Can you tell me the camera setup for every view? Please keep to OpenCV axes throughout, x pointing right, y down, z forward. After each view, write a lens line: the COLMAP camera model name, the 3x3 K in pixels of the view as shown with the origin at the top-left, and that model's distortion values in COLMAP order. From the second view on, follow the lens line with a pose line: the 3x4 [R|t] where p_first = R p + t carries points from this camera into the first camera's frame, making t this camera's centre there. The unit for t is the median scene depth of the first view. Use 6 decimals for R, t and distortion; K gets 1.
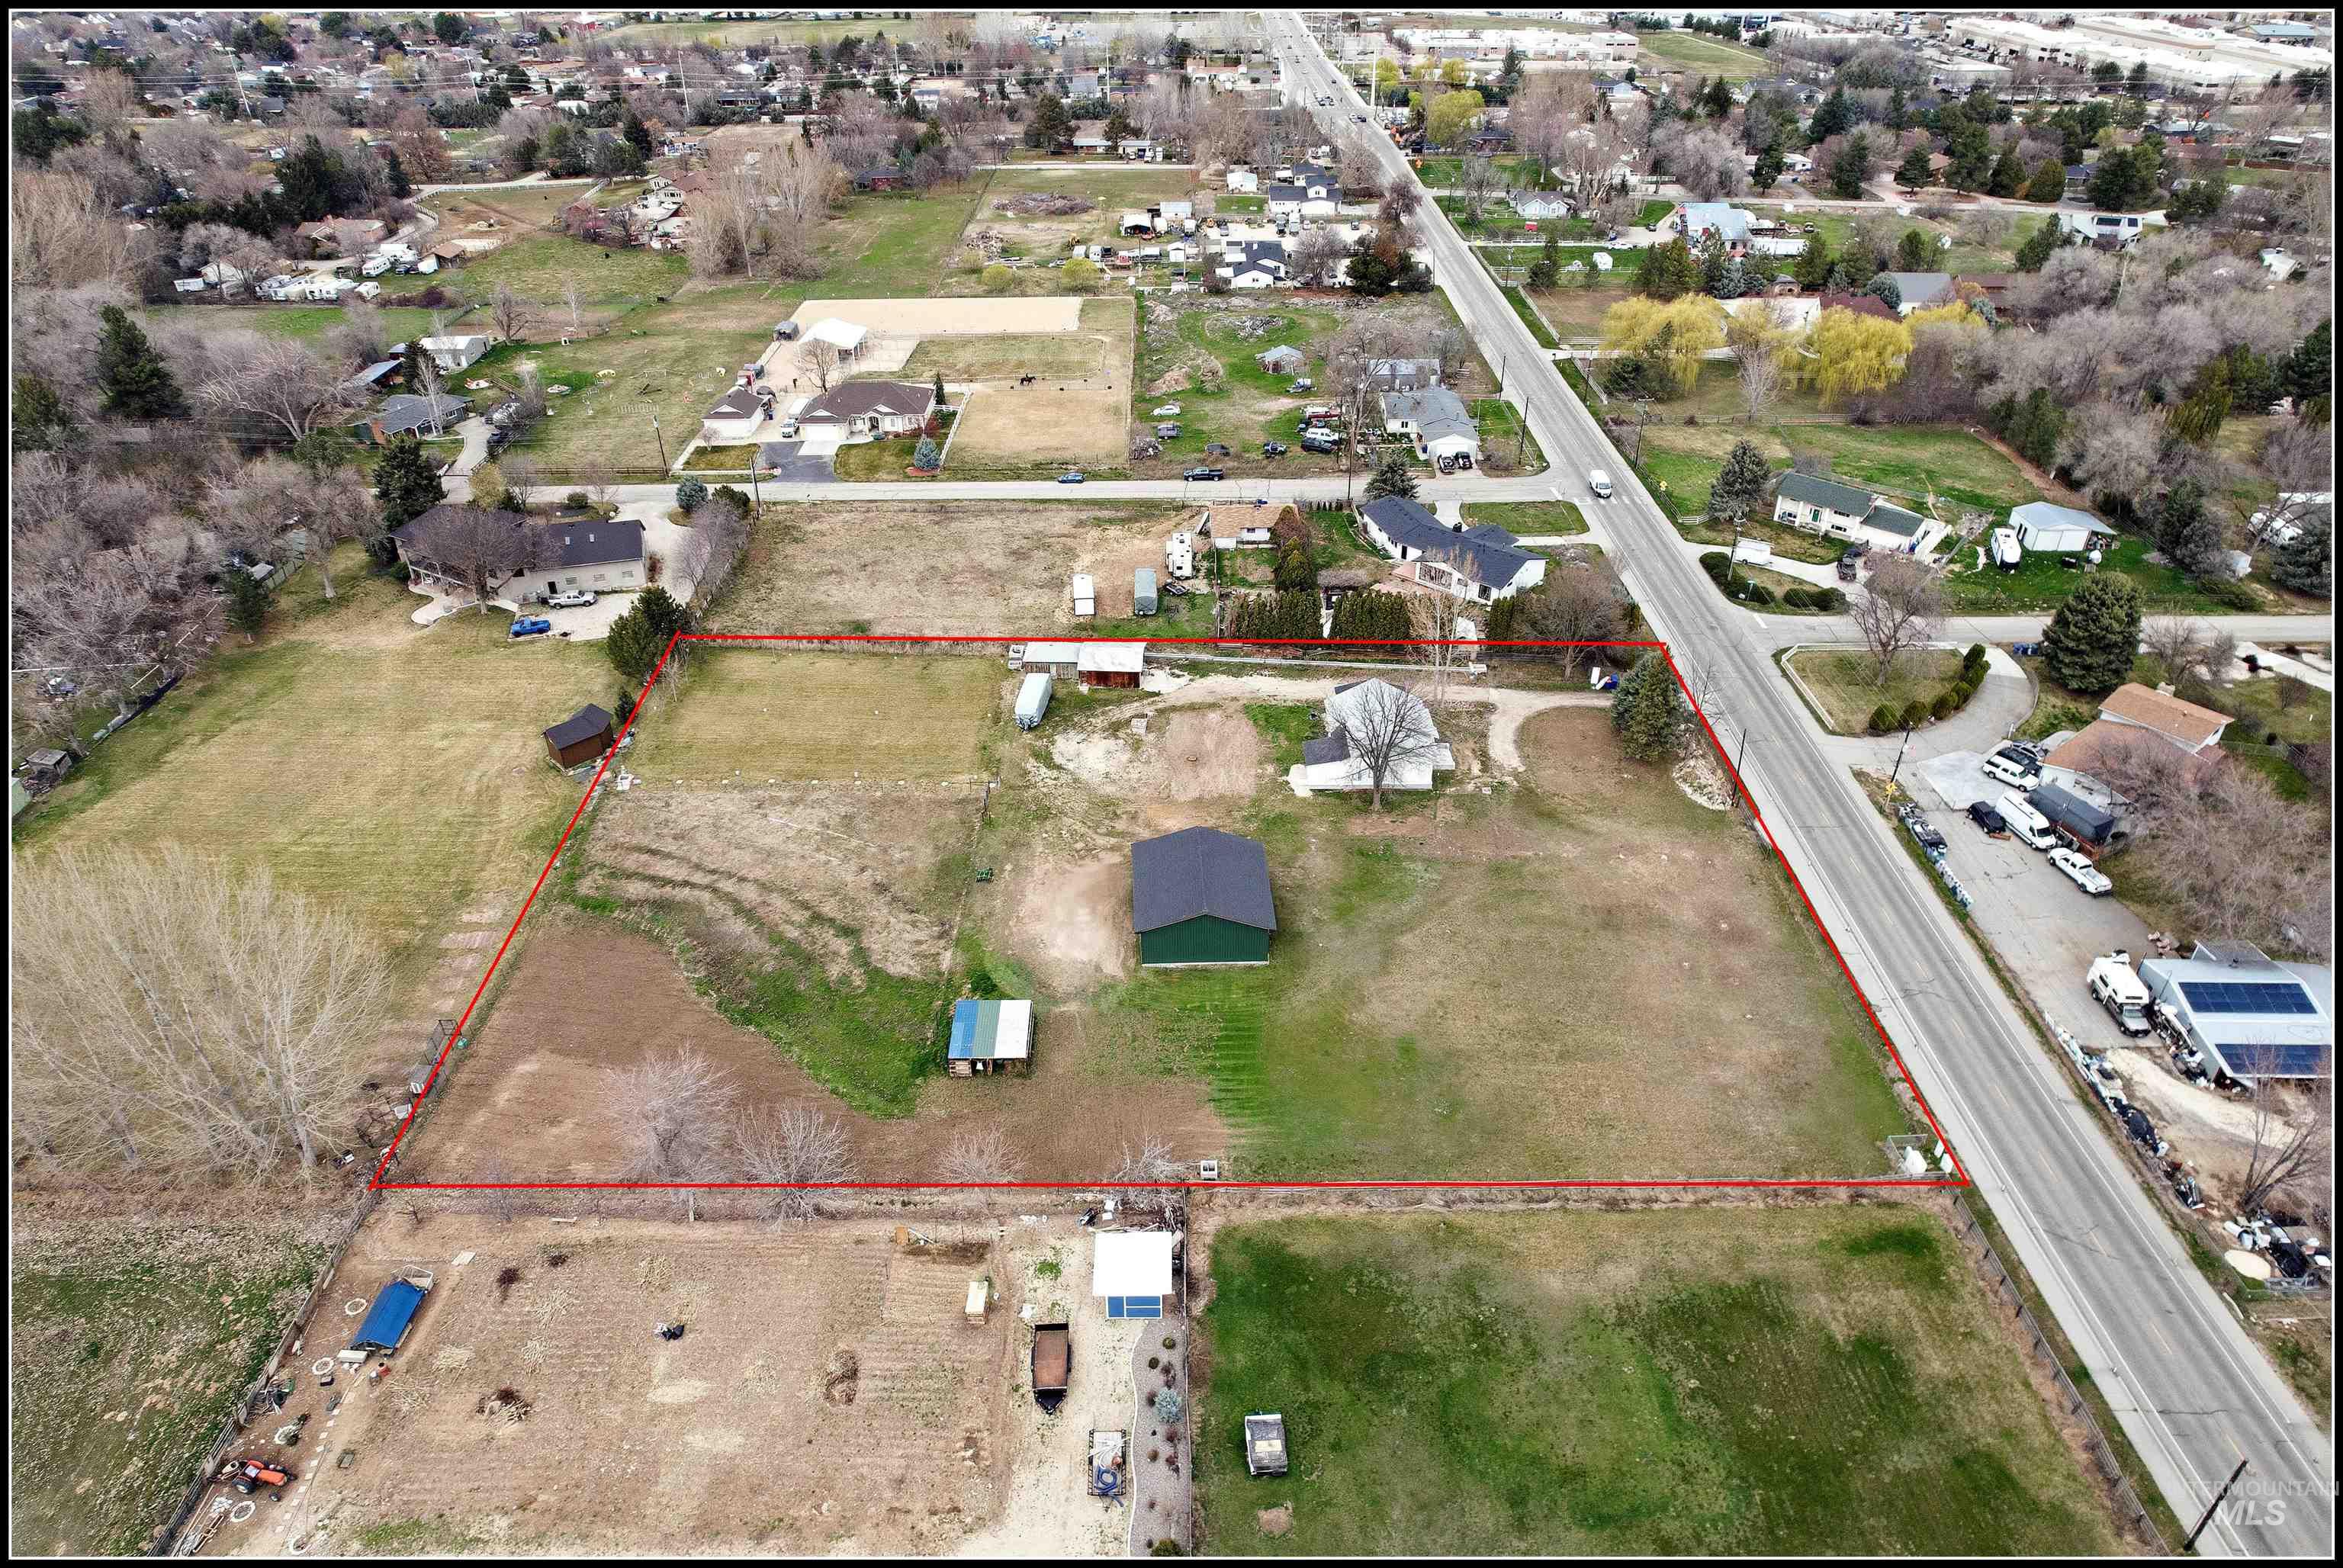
lens RADIAL K [[1489.0, 0, 1180.0], [0, 1489.0, 778.8], [0, 0, 1]] dist [-0.080577, 0.075161]
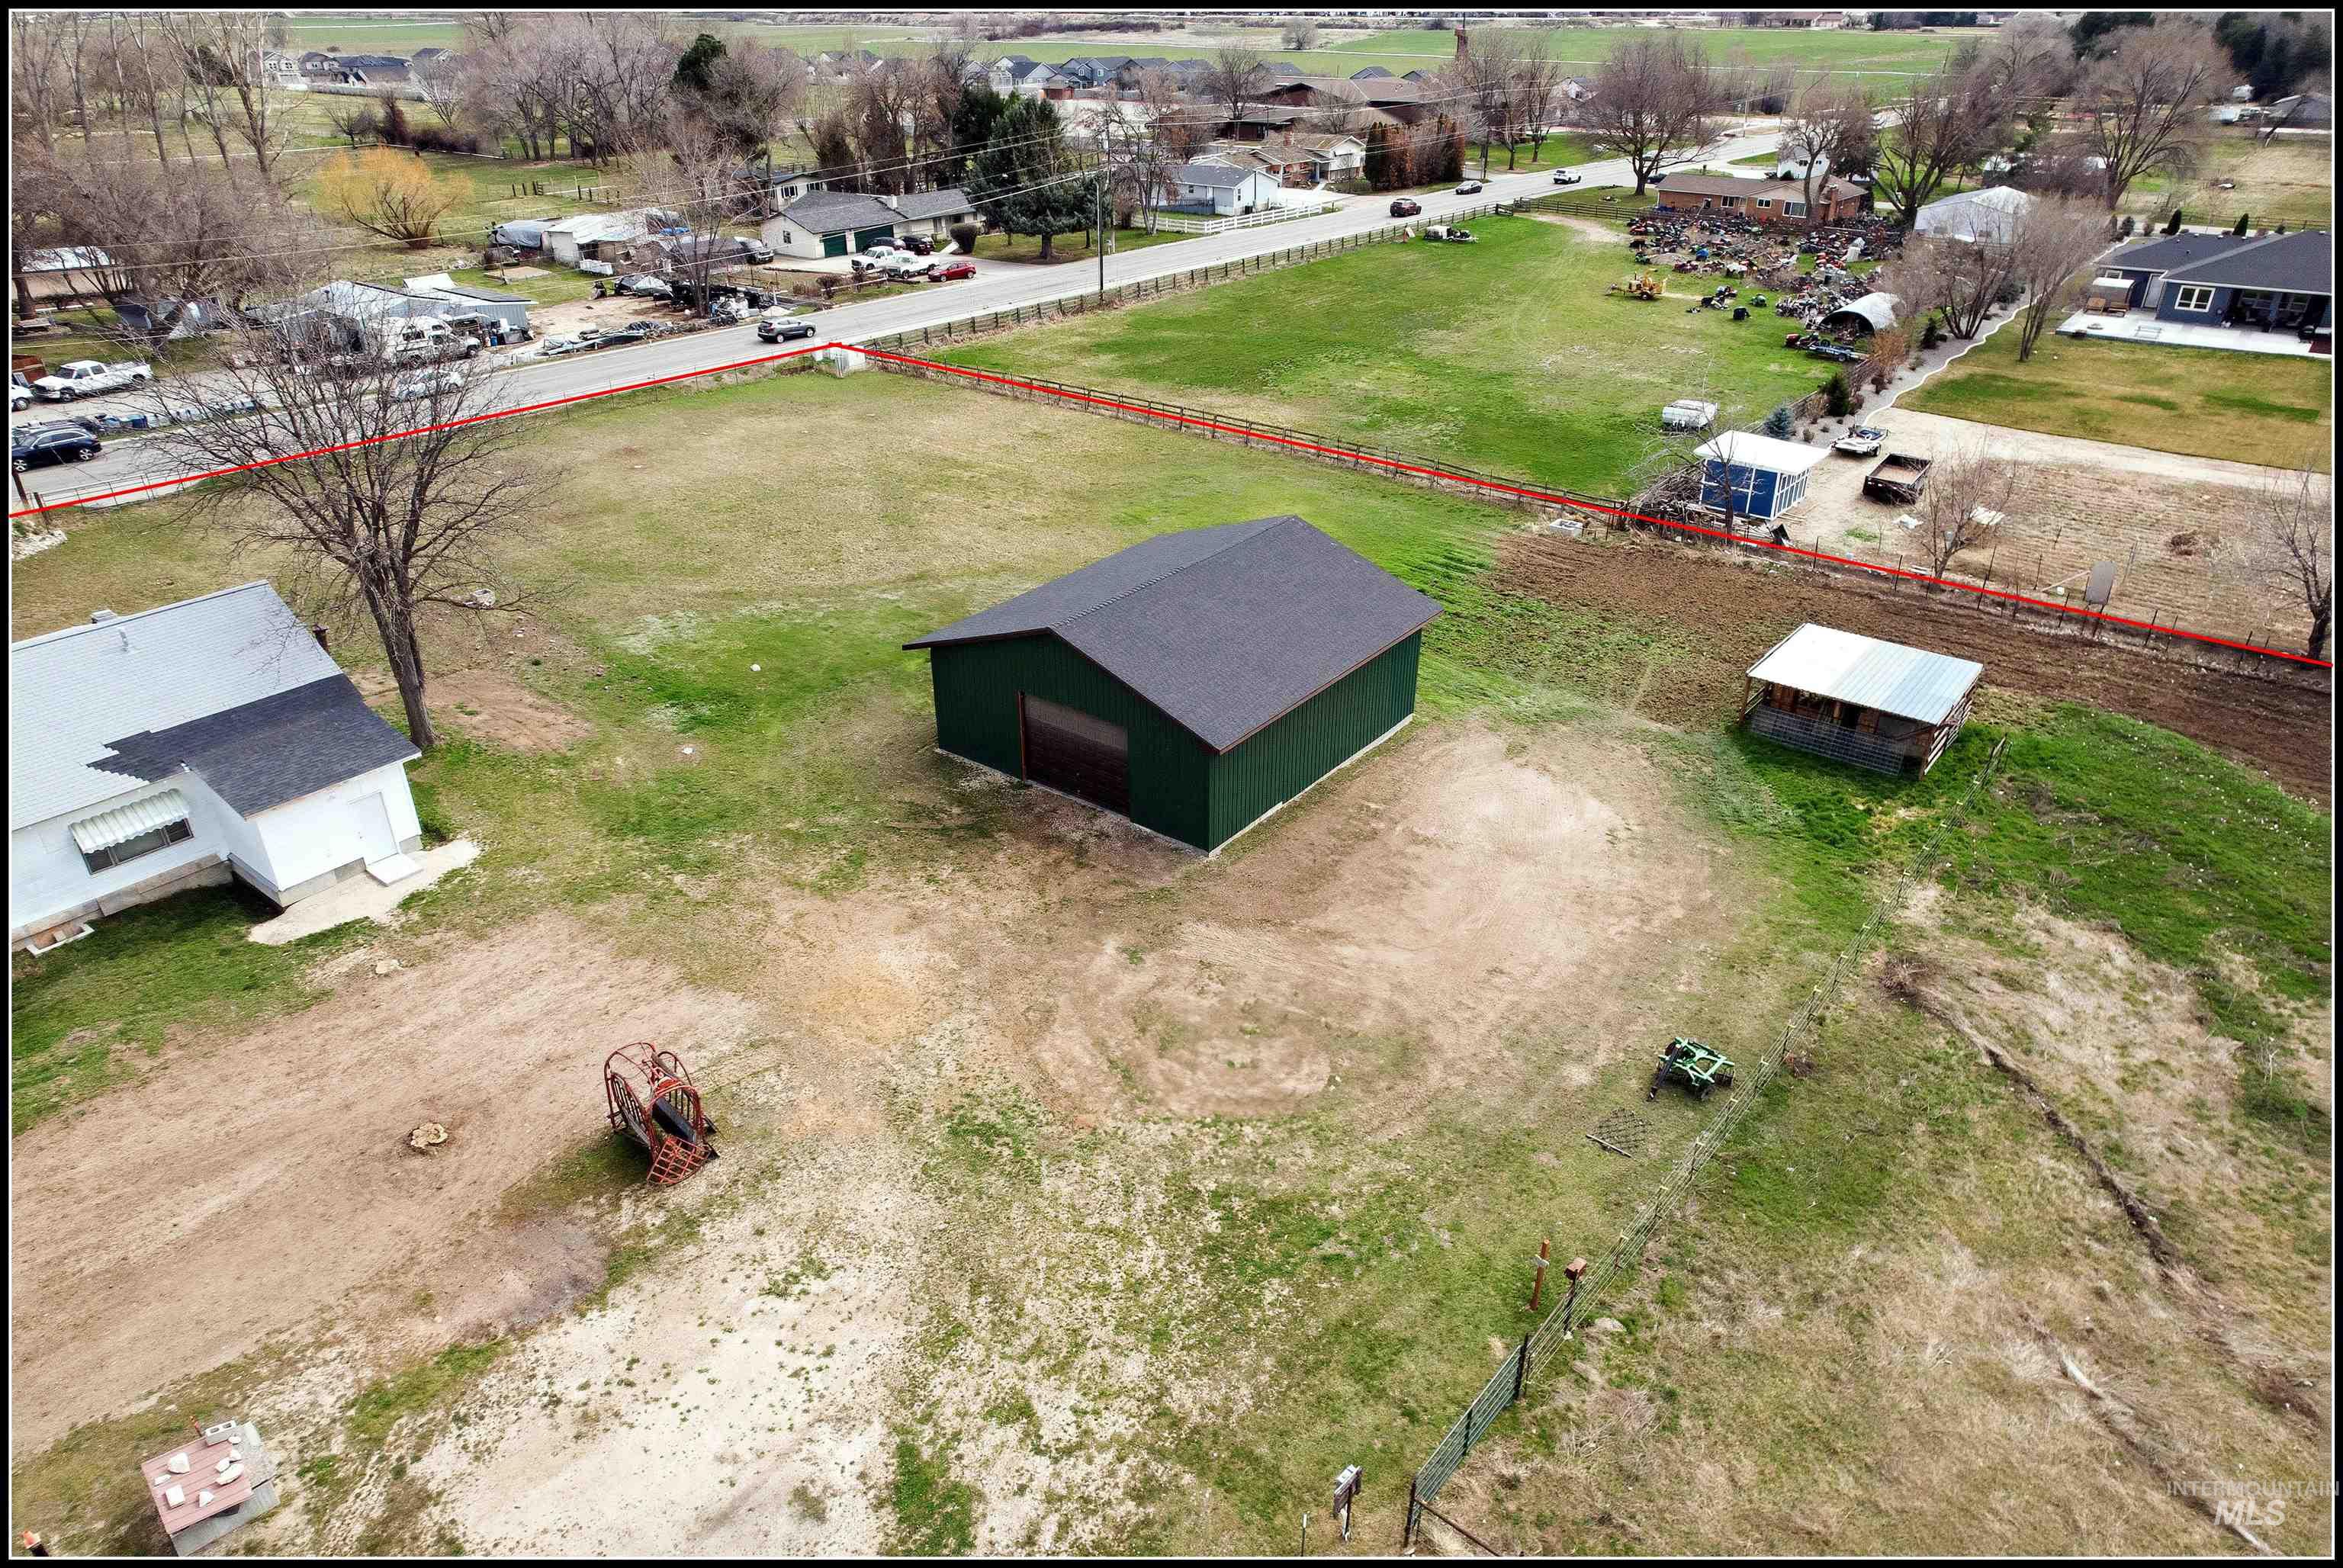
lens RADIAL K [[1489.0, 0, 1180.0], [0, 1489.0, 778.8], [0, 0, 1]] dist [-0.080577, 0.075161]
pose [[-0.778061, -0.293307, 0.555511, -0.194806], [0.339736, 0.547354, 0.764842, -0.183314], [-0.528394, 0.783820, -0.326228, 1.134382]]
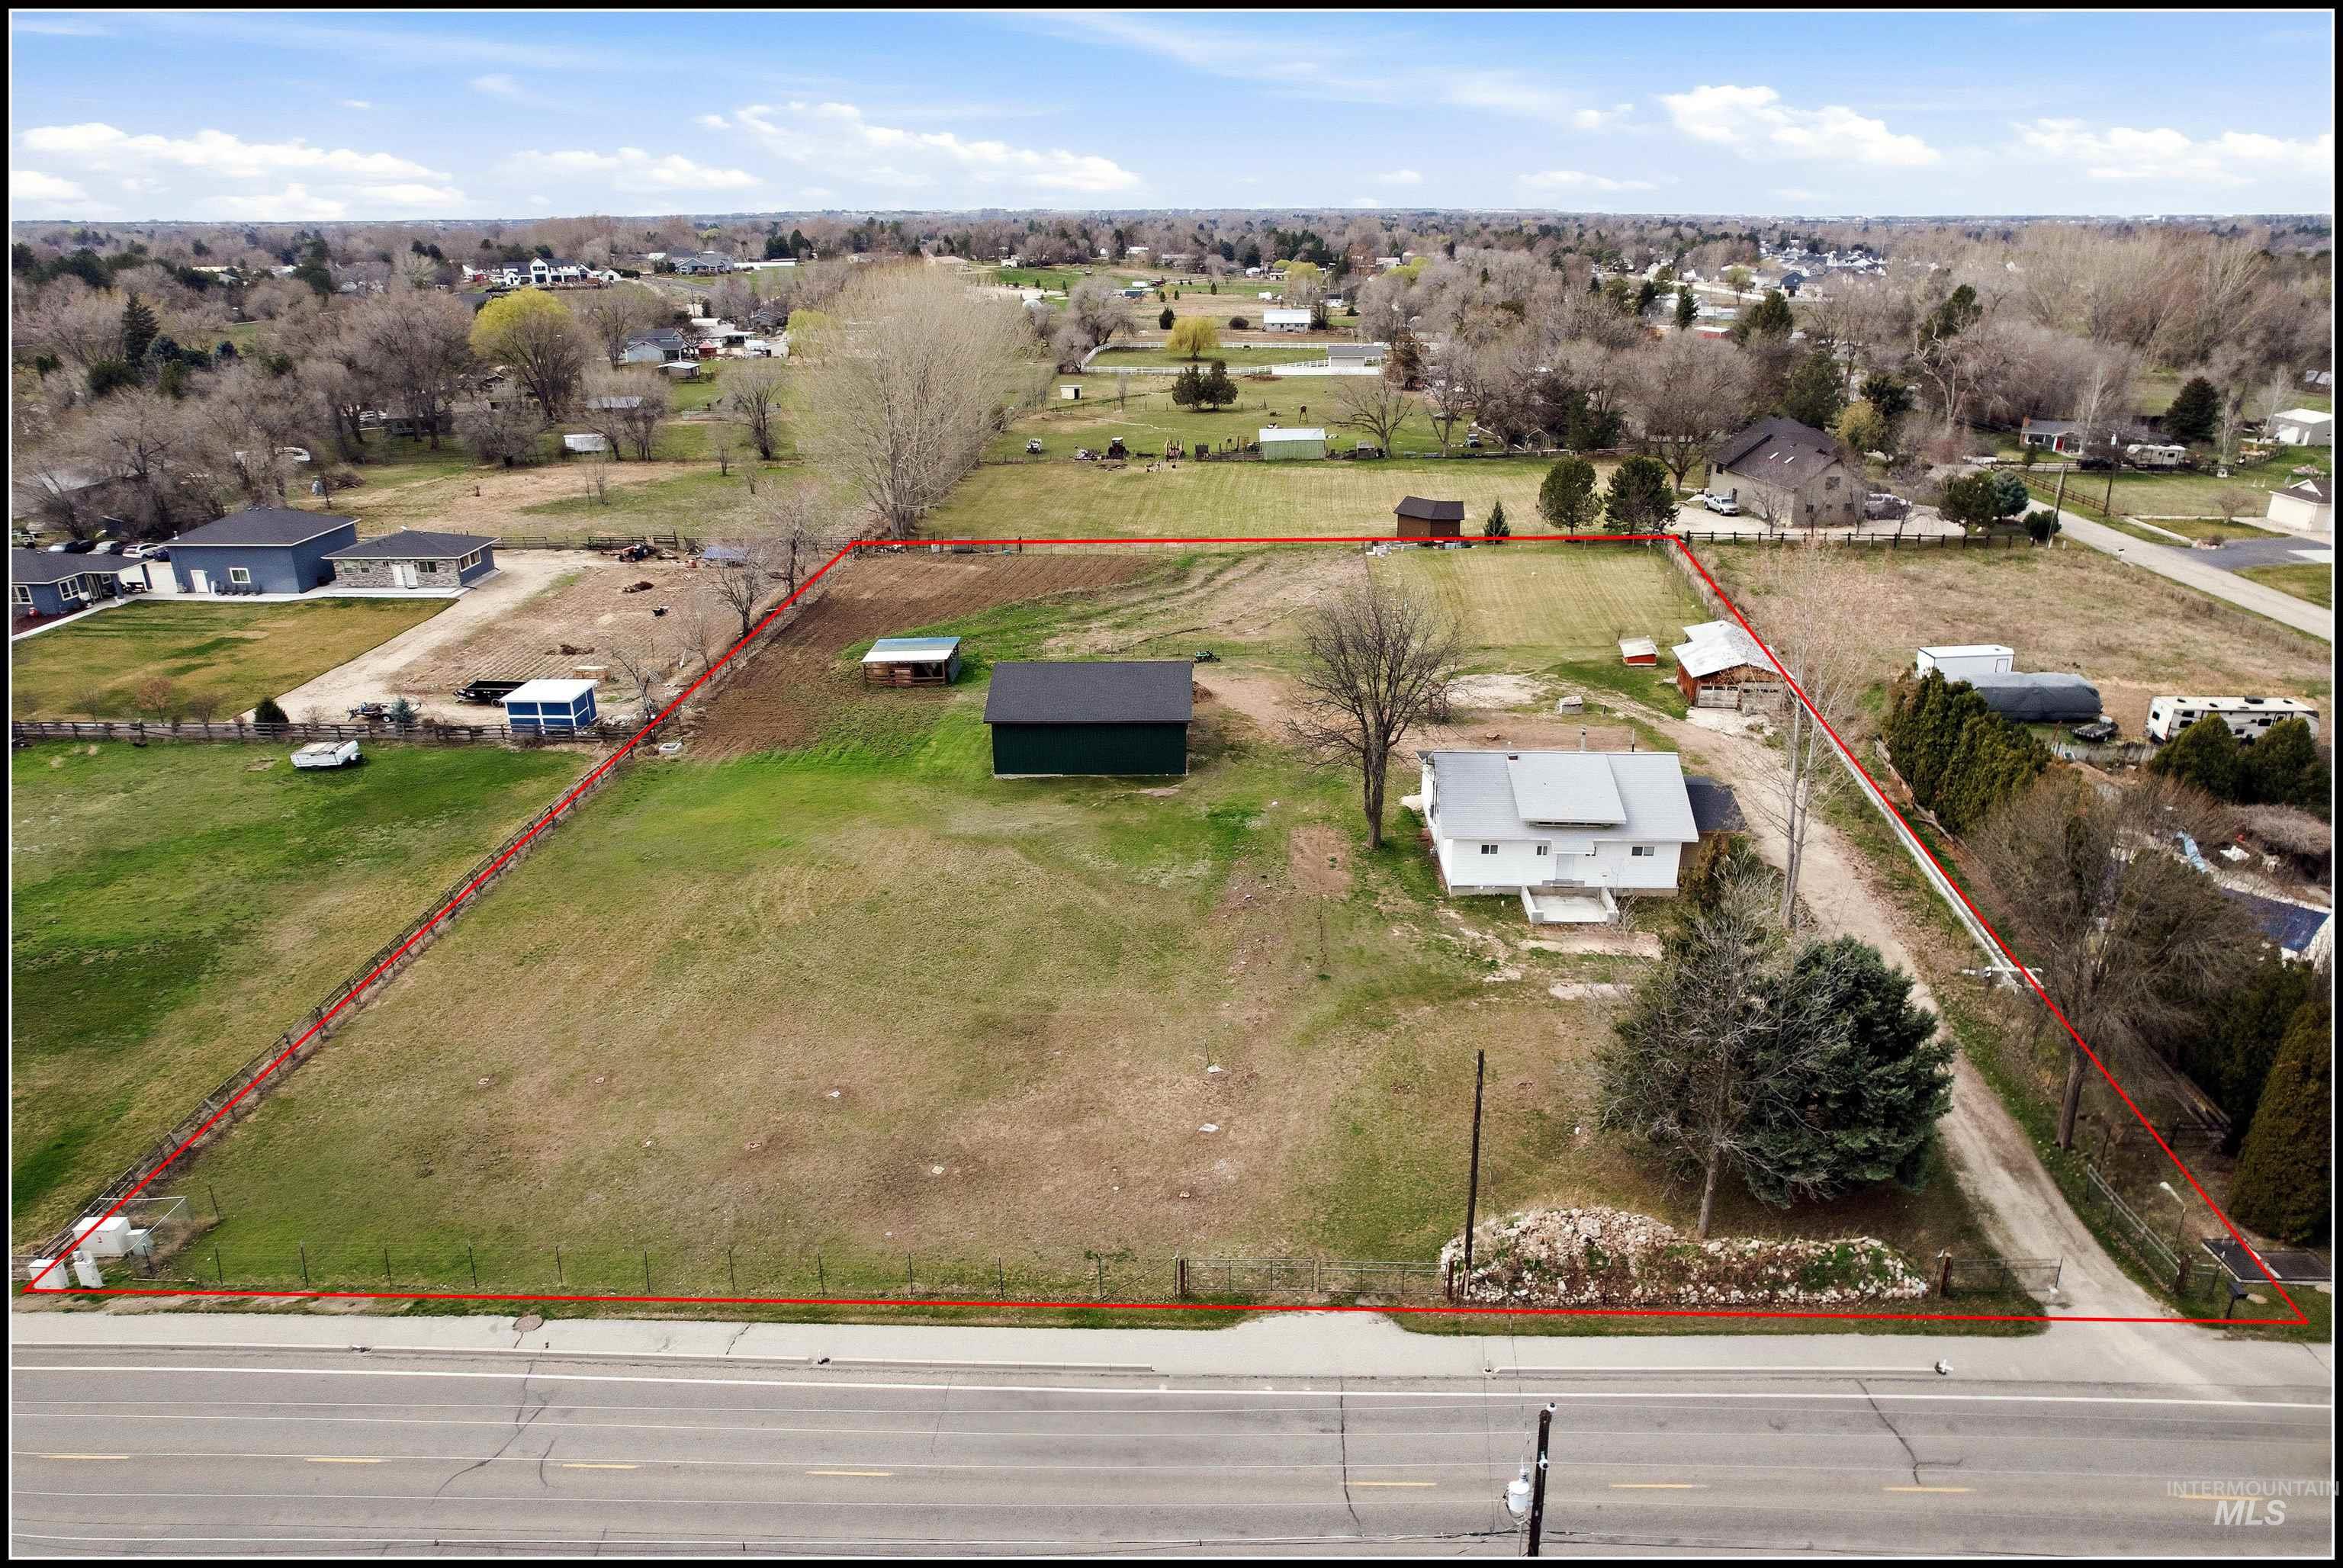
lens RADIAL K [[1489.0, 0, 1180.0], [0, 1489.0, 778.8], [0, 0, 1]] dist [-0.080577, 0.075161]
pose [[-0.045956, 0.366317, -0.929355, 0.712573], [-0.533226, 0.777714, 0.332913, -0.162646], [0.844724, 0.510855, 0.159589, 0.928426]]
